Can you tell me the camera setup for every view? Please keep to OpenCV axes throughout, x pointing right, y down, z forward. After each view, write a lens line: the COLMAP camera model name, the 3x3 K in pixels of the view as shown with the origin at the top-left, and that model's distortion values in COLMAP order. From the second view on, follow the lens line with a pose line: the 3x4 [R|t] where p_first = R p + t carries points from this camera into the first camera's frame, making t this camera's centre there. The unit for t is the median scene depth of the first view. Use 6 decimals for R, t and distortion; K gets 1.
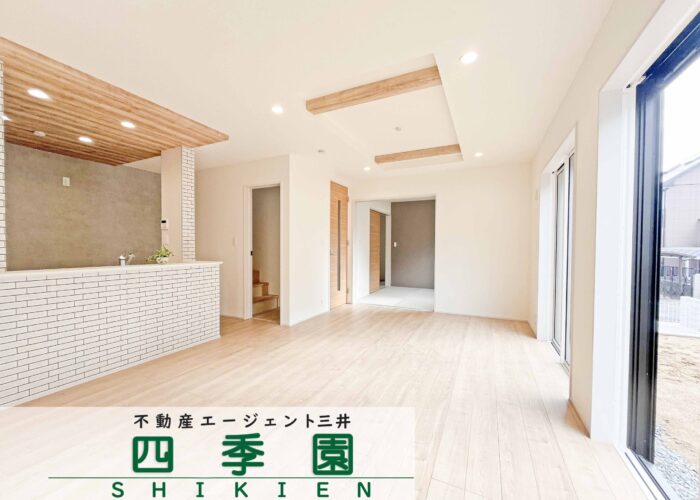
lens RADIAL K [[282.1, 0, 350.1], [0, 282.1, 253.5], [0, 0, 1]] dist [-0.005070, -0.000351]
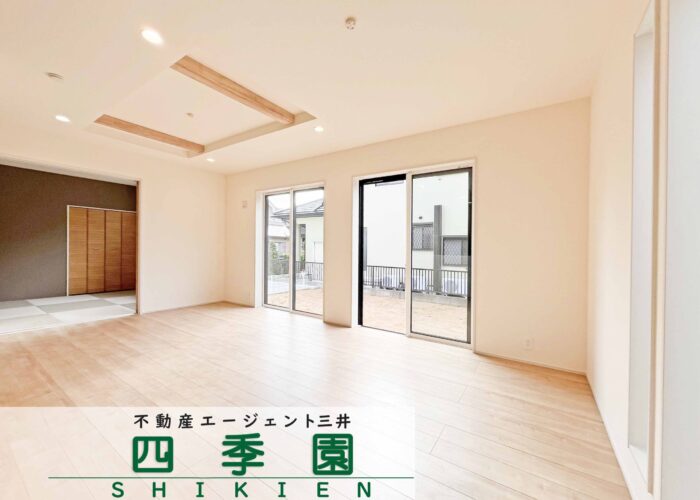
lens RADIAL K [[282.1, 0, 350.1], [0, 282.1, 253.5], [0, 0, 1]] dist [-0.005070, -0.000351]
pose [[0.140836, -0.021212, 0.989806, -0.653731], [0.000653, 0.999772, 0.021332, 0.000867], [-0.990033, -0.002358, 0.140817, 0.316472]]
